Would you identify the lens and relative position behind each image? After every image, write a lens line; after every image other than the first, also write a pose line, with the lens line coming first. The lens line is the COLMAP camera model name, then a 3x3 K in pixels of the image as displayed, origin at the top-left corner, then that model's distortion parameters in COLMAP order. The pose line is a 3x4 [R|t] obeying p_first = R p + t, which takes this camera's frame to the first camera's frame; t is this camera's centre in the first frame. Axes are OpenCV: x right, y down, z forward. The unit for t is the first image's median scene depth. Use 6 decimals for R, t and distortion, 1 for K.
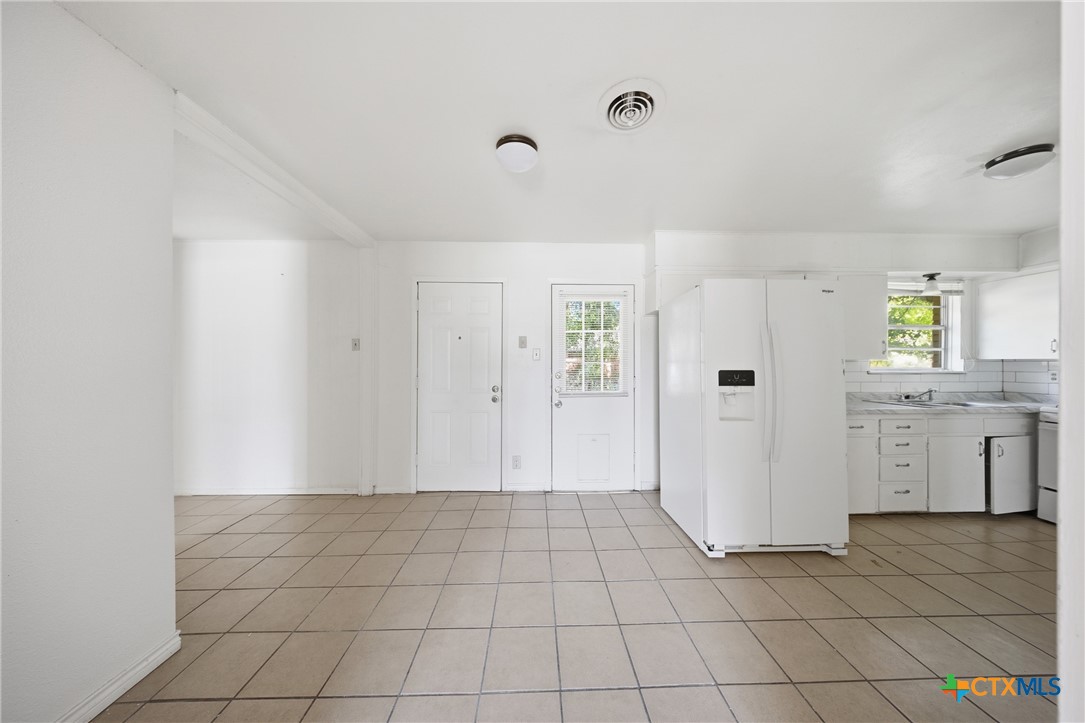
lens RADIAL K [[320.1, 0, 547.9], [0, 320.1, 363.1], [0, 0, 1]] dist [-0.002284, -0.000265]
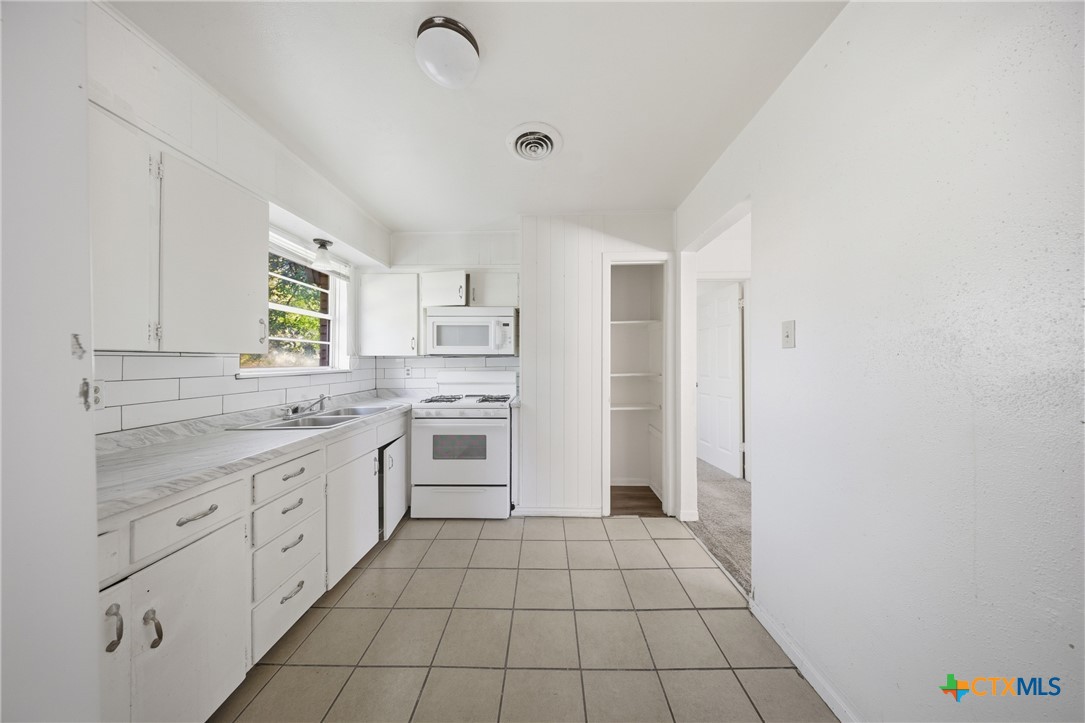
lens RADIAL K [[320.1, 0, 551.6], [0, 320.1, 357.5], [0, 0, 1]] dist [-0.002284, -0.000265]
pose [[0.031230, 0.007563, 0.999484, 0.468926], [0.007200, 0.999944, -0.007791, 0.003829], [-0.999486, 0.007440, 0.031174, 0.438285]]
